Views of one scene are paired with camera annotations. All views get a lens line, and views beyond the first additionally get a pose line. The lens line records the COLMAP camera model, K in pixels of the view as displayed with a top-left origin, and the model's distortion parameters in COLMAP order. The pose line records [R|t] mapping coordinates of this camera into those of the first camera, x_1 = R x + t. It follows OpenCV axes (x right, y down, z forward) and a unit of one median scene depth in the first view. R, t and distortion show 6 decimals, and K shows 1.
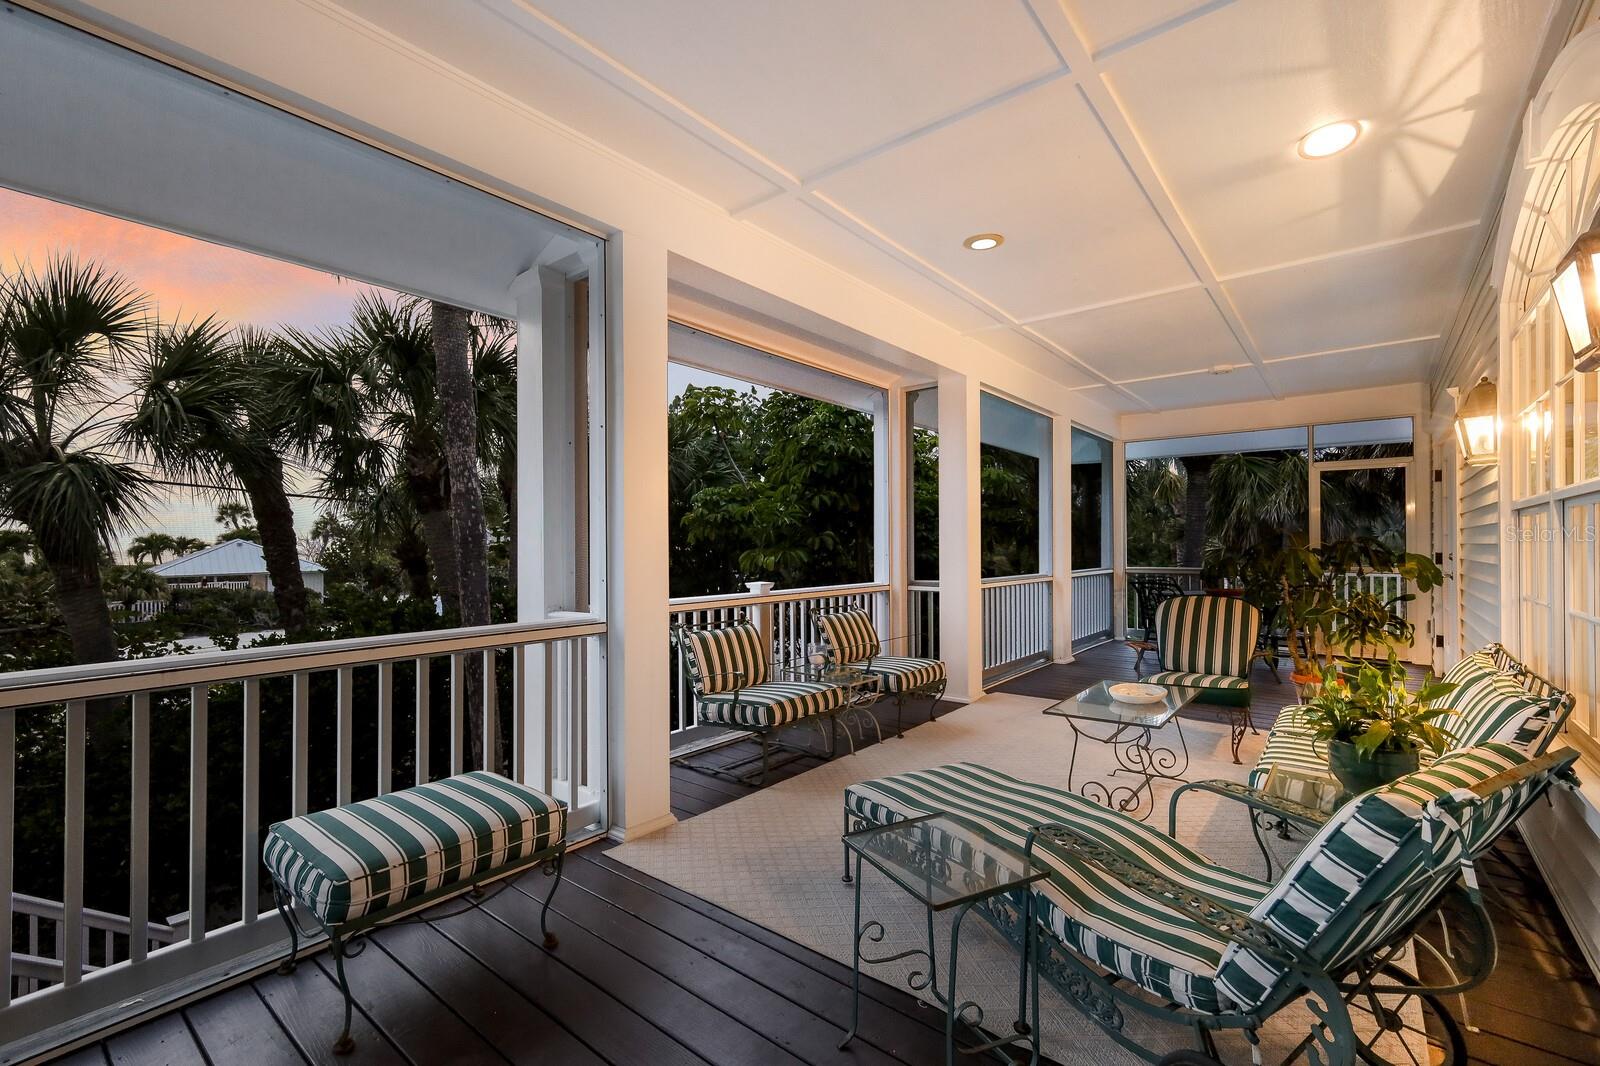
lens RADIAL K [[691.6, 0, 800.0], [0, 691.6, 533.0], [0, 0, 1]] dist [0.023878, 0.000183]
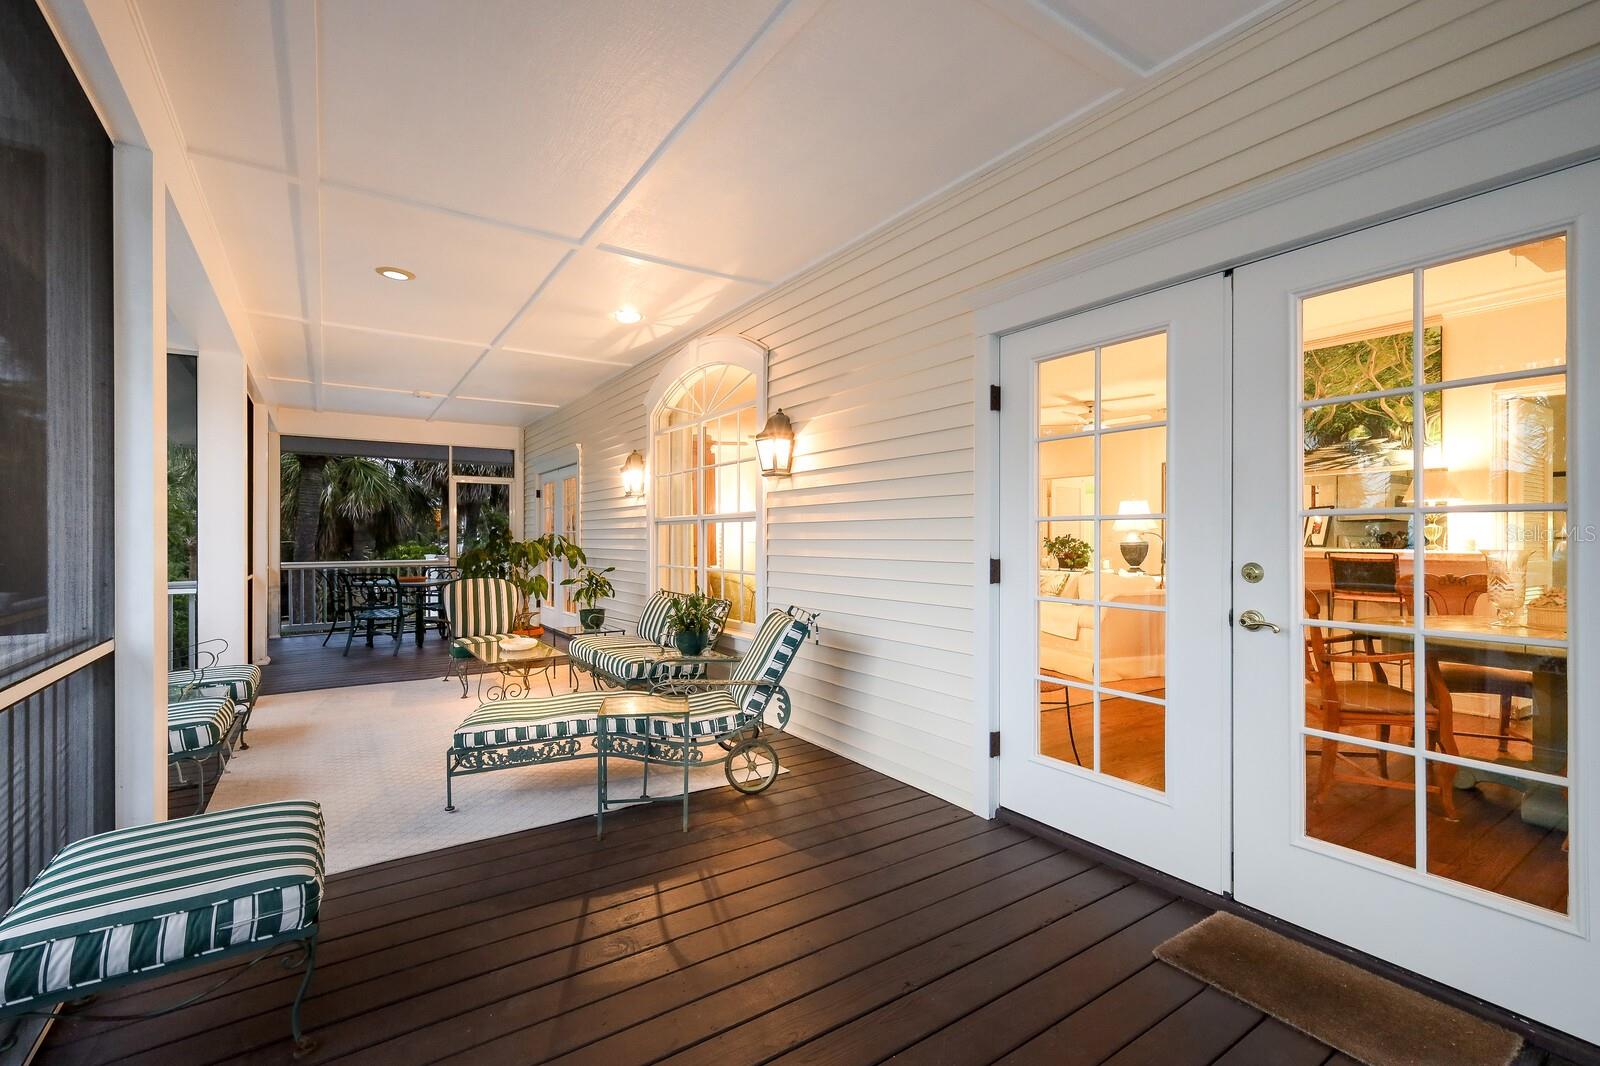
lens RADIAL K [[704.2, 0, 800.0], [0, 704.2, 533.0], [0, 0, 1]] dist [-0.000386, -0.000055]
pose [[0.294096, 0.006517, 0.955754, -0.813084], [-0.015553, 0.999877, -0.002032, -0.001466], [-0.955649, -0.014267, 0.294161, 0.033291]]
